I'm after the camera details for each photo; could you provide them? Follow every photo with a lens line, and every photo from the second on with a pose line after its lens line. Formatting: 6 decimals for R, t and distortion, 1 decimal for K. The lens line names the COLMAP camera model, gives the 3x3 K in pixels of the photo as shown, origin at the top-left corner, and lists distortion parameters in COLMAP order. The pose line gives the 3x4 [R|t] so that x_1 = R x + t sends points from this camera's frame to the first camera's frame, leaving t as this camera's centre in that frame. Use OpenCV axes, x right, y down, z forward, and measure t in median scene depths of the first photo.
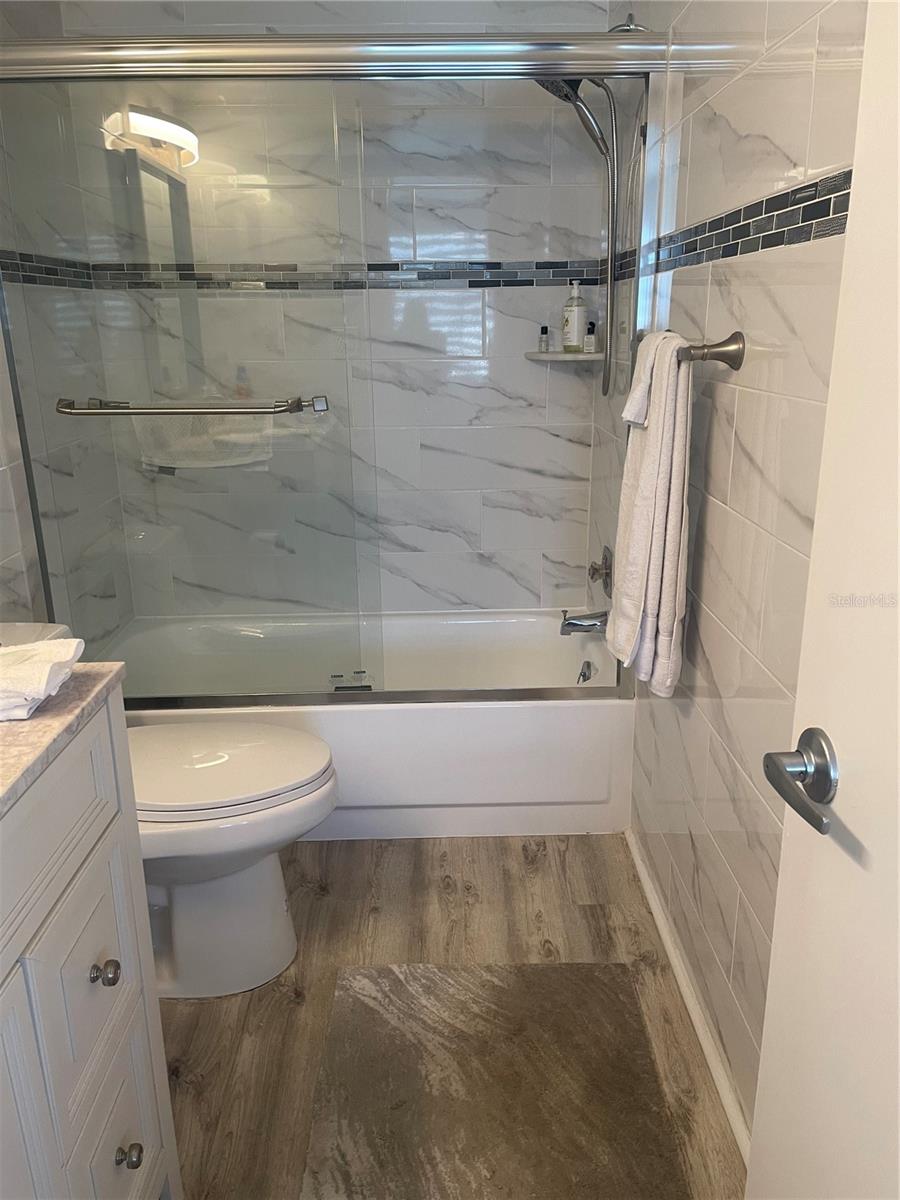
lens RADIAL K [[905.2, 0, 450.6], [0, 905.2, 601.2], [0, 0, 1]] dist [0.091333, -0.117653]
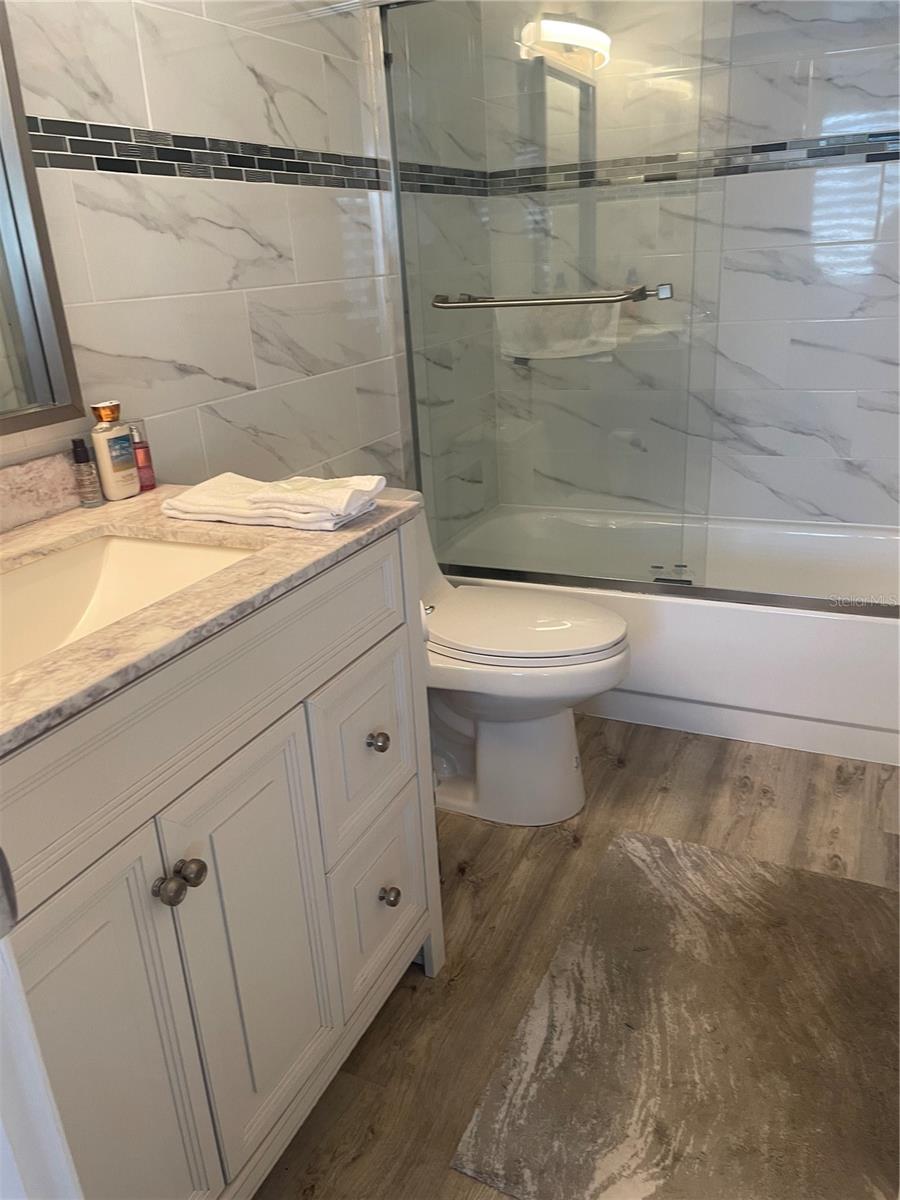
lens RADIAL K [[905.2, 0, 441.7], [0, 905.2, 600.9], [0, 0, 1]] dist [0.091333, -0.117653]
pose [[0.894020, 0.120758, -0.431445, 0.104997], [-0.085866, 0.991322, 0.099535, 0.039121], [0.439721, -0.051940, 0.896631, -0.032718]]
